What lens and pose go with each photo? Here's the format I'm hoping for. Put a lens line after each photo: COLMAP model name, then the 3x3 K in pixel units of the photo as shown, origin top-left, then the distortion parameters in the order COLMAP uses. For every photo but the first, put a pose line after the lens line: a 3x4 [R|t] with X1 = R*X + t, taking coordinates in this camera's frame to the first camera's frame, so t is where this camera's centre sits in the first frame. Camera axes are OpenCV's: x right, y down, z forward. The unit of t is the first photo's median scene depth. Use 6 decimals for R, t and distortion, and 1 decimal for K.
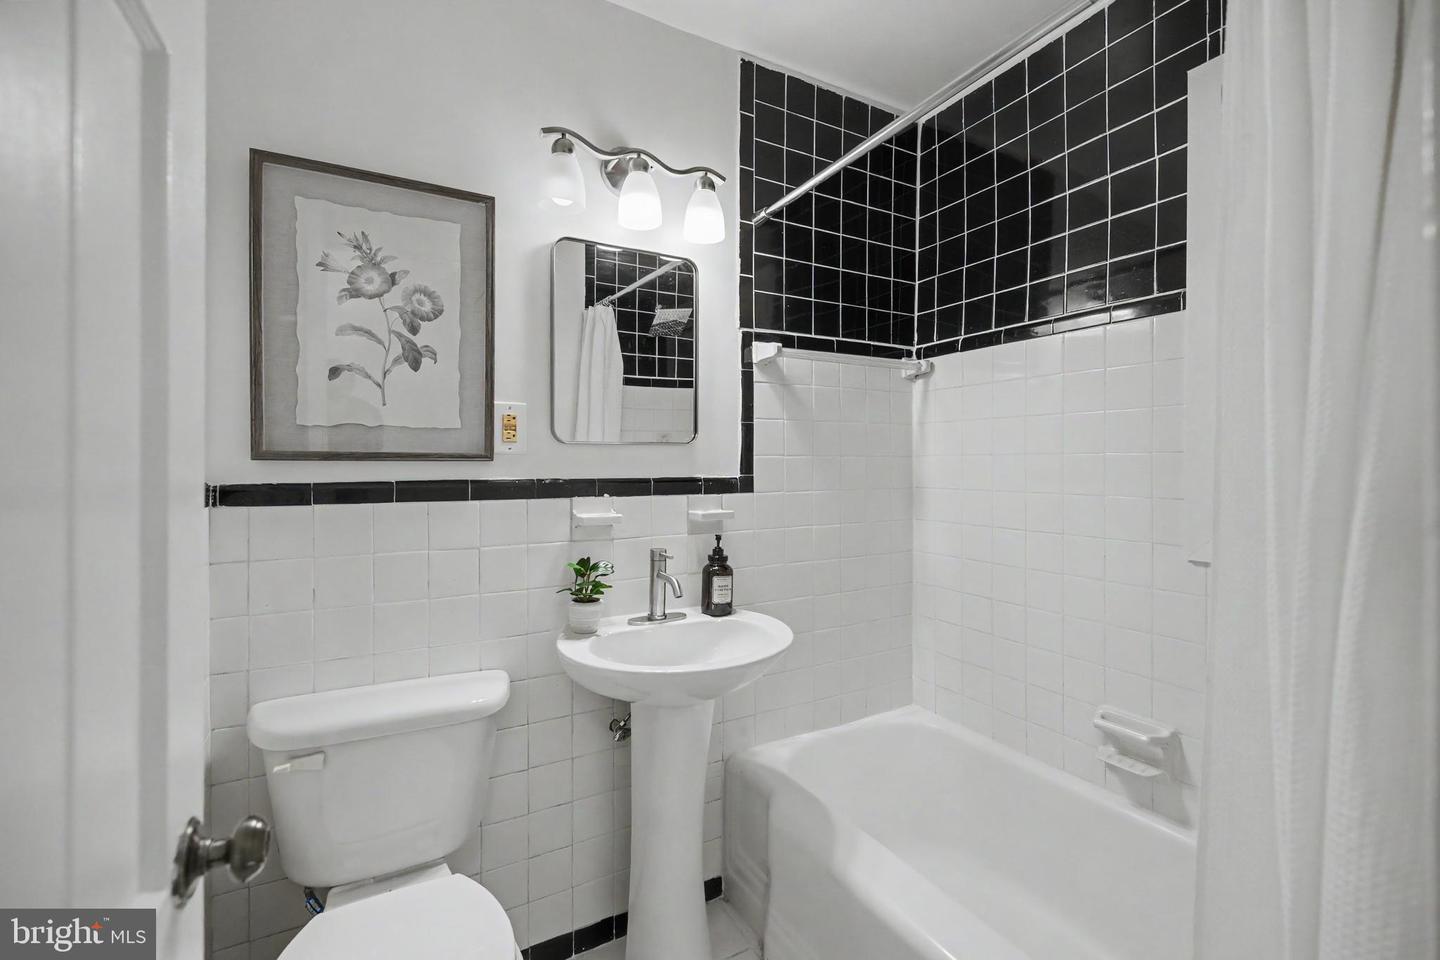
lens RADIAL K [[628.6, 0, 721.8], [0, 628.6, 472.6], [0, 0, 1]] dist [0.002042, -0.000909]
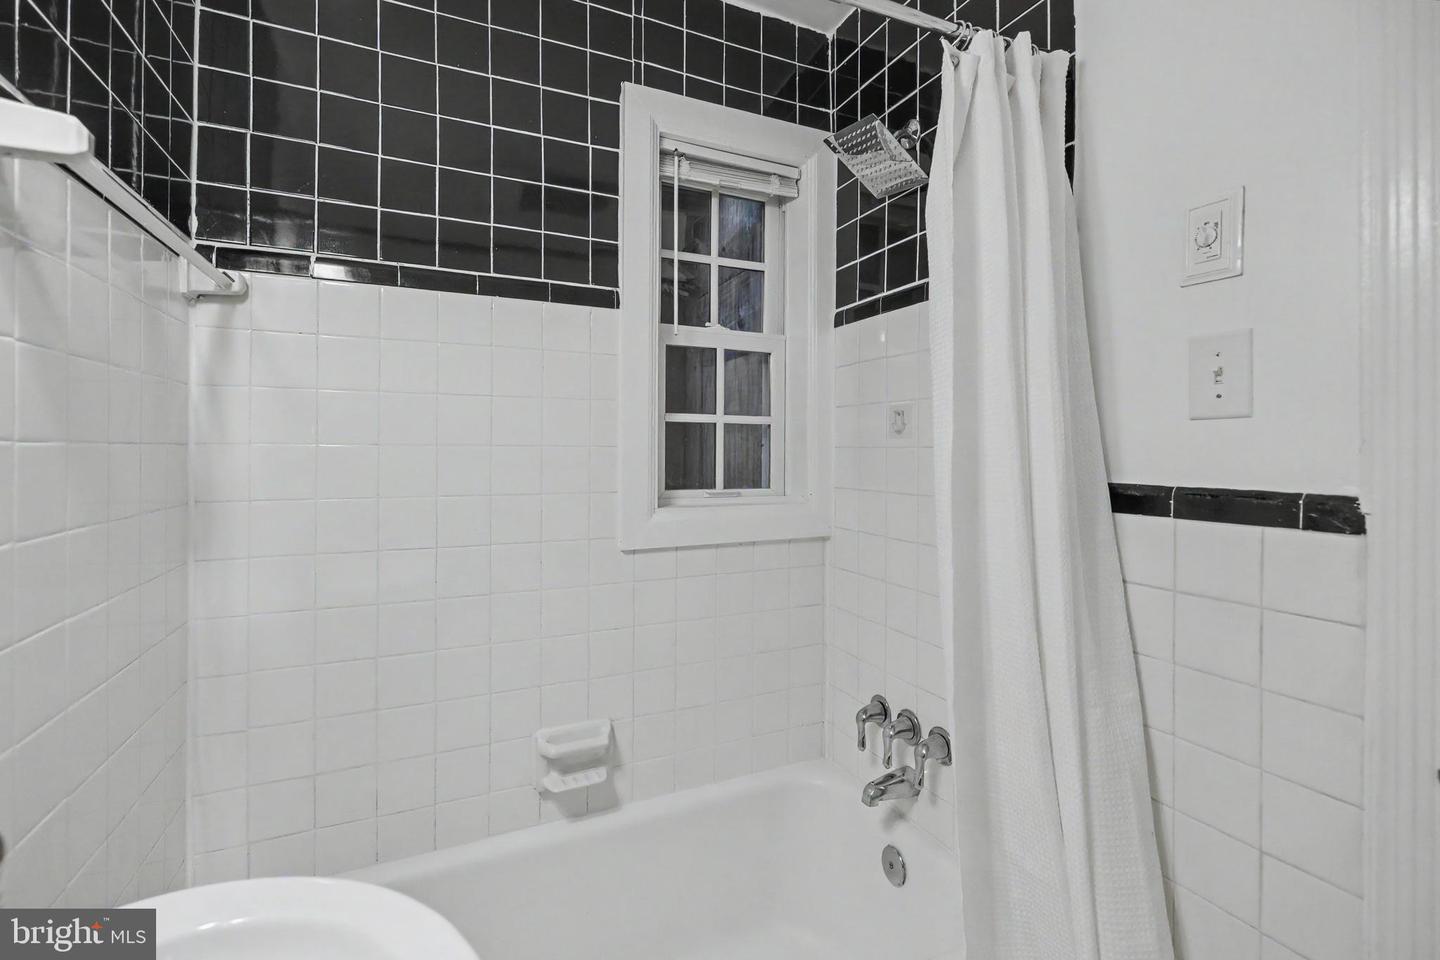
lens RADIAL K [[628.6, 0, 718.1], [0, 628.6, 438.9], [0, 0, 1]] dist [0.002042, -0.000909]
pose [[0.074159, 0.002831, 0.997242, -0.260757], [0.004323, 0.999986, -0.003160, -0.036093], [-0.997237, 0.004546, 0.074146, 0.693599]]
